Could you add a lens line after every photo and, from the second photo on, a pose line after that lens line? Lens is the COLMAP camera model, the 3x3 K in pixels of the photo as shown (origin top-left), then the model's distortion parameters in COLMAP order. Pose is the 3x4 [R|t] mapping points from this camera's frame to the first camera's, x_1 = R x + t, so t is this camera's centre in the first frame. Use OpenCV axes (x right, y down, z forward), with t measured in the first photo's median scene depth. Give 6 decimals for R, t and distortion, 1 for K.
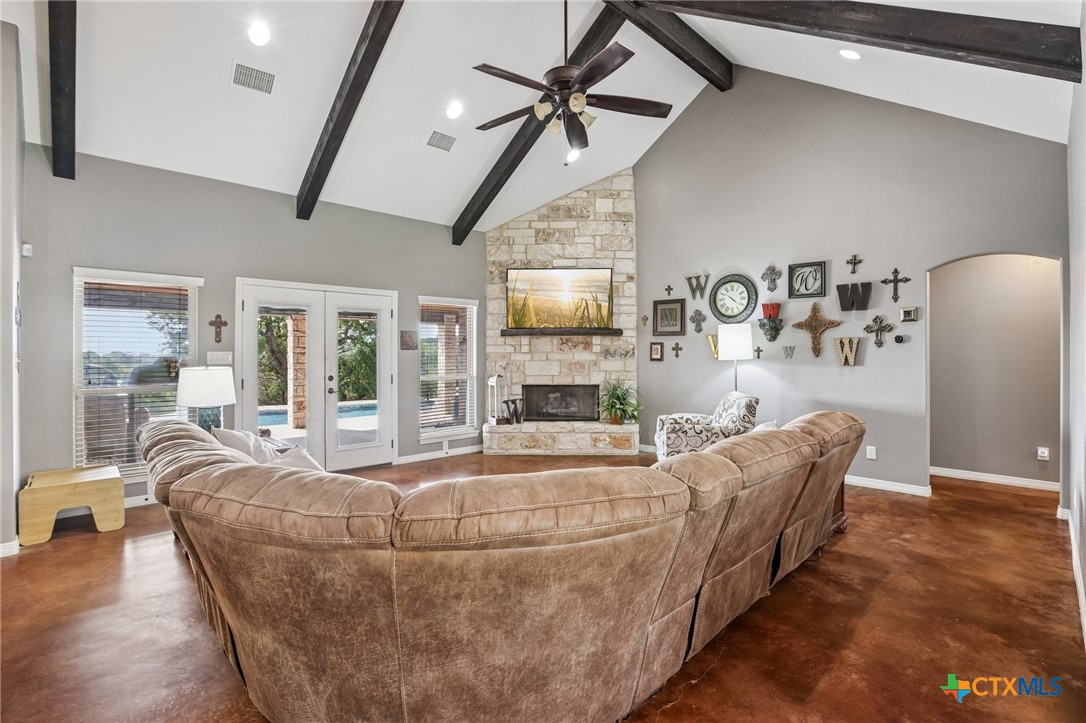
lens RADIAL K [[503.0, 0, 550.1], [0, 503.0, 354.0], [0, 0, 1]] dist [-0.040682, 0.012813]
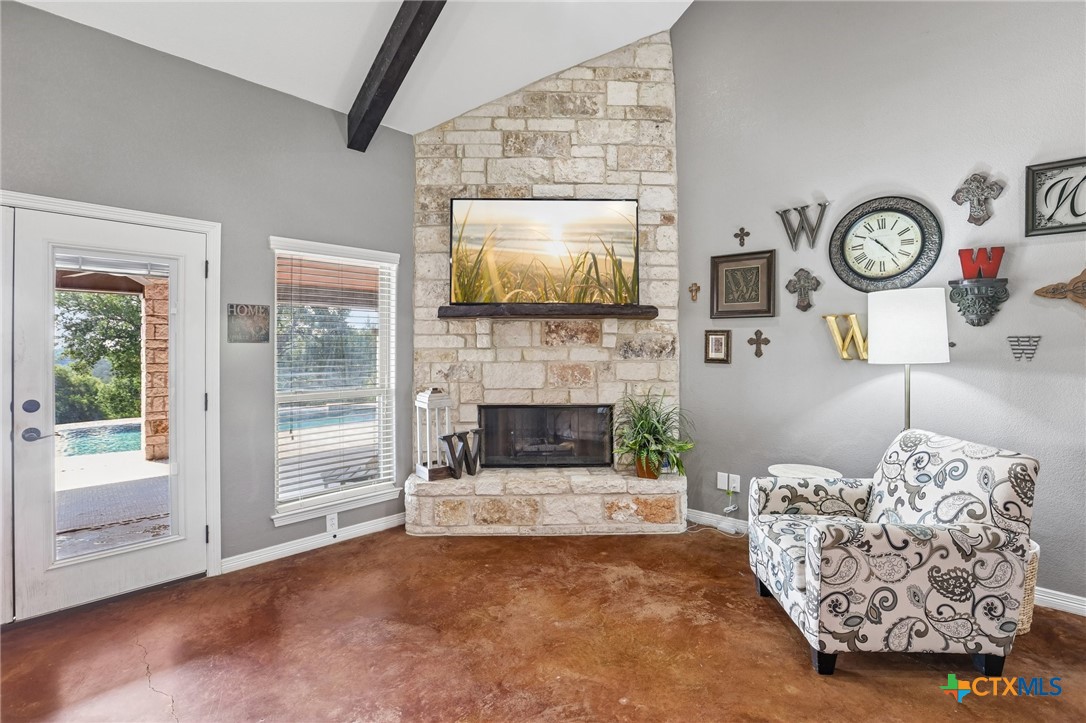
lens RADIAL K [[503.0, 0, 545.2], [0, 503.0, 345.8], [0, 0, 1]] dist [-0.040682, 0.012813]
pose [[0.999194, 0.000993, 0.040122, -0.003365], [-0.000670, 0.999967, -0.008058, -0.000937], [-0.040129, 0.008025, 0.999162, 0.444060]]
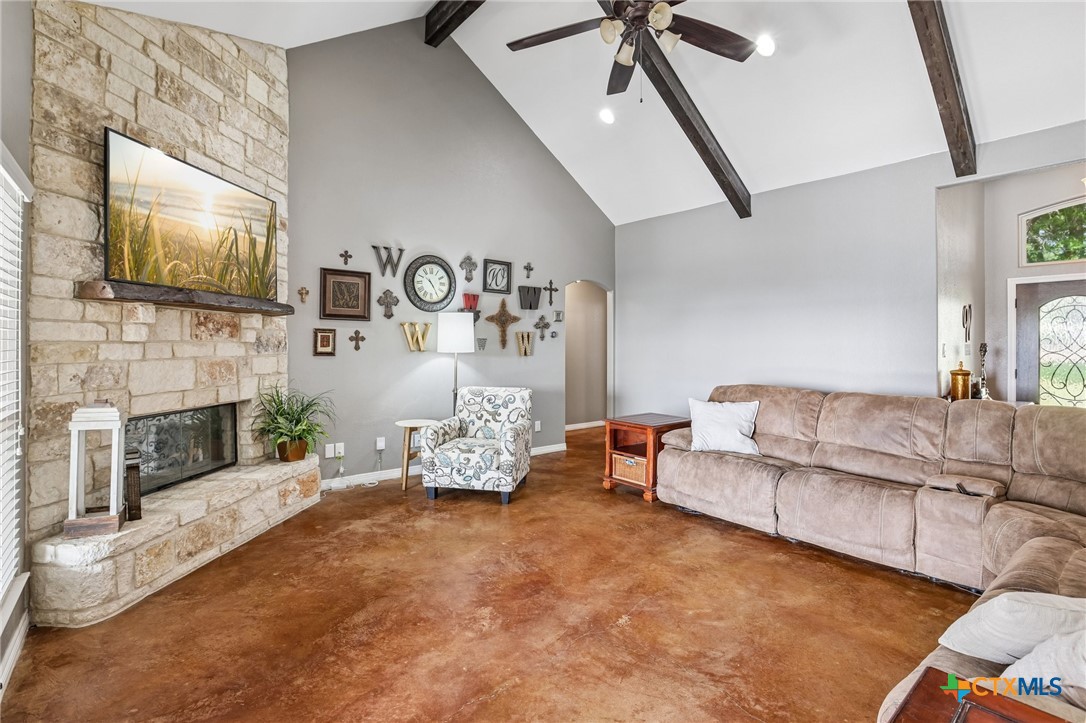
lens RADIAL K [[503.0, 0, 533.8], [0, 503.0, 347.9], [0, 0, 1]] dist [-0.040682, 0.012813]
pose [[0.112196, -0.003100, 0.993681, -0.433566], [-0.000932, 0.999994, 0.003225, 0.000549], [-0.993686, -0.001288, 0.112192, 0.635060]]
